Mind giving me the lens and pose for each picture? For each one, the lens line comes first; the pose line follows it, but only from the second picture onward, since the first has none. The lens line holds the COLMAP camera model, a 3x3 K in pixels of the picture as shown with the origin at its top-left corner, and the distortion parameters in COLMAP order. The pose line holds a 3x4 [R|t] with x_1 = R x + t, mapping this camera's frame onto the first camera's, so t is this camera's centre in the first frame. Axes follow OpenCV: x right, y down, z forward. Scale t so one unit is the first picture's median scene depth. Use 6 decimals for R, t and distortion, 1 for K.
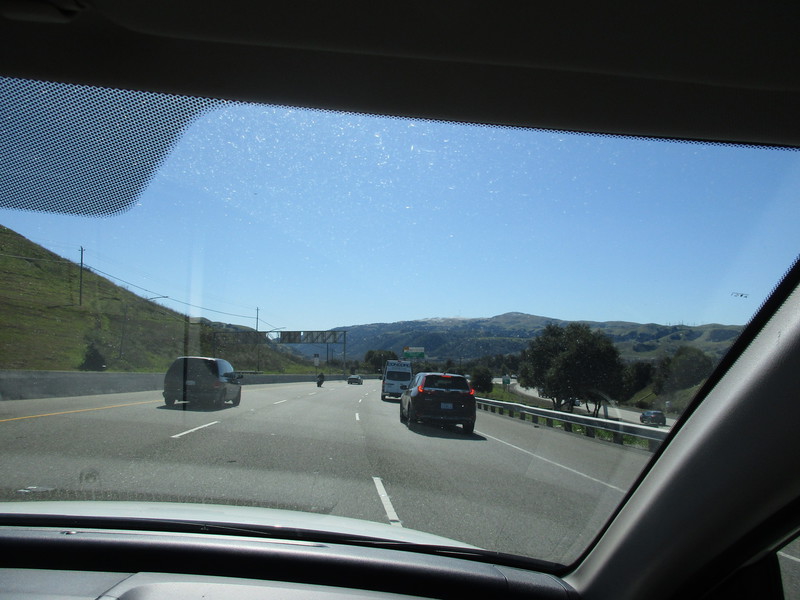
lens RADIAL K [[561.1, 0, 380.0], [0, 561.1, 303.5], [0, 0, 1]] dist [-0.002163, -0.002439]
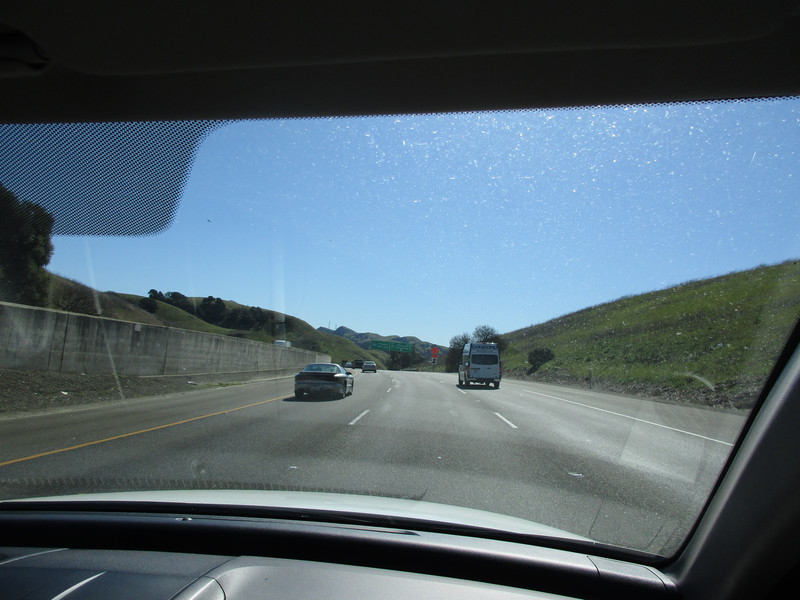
lens RADIAL K [[559.2, 0, 397.5], [0, 559.2, 314.6], [0, 0, 1]] dist [0.001562, -0.000391]
pose [[0.980628, -0.057195, -0.187345, 0.126051], [0.062585, 0.997775, 0.022981, 0.005877], [0.185614, -0.034260, 0.982025, -0.007324]]
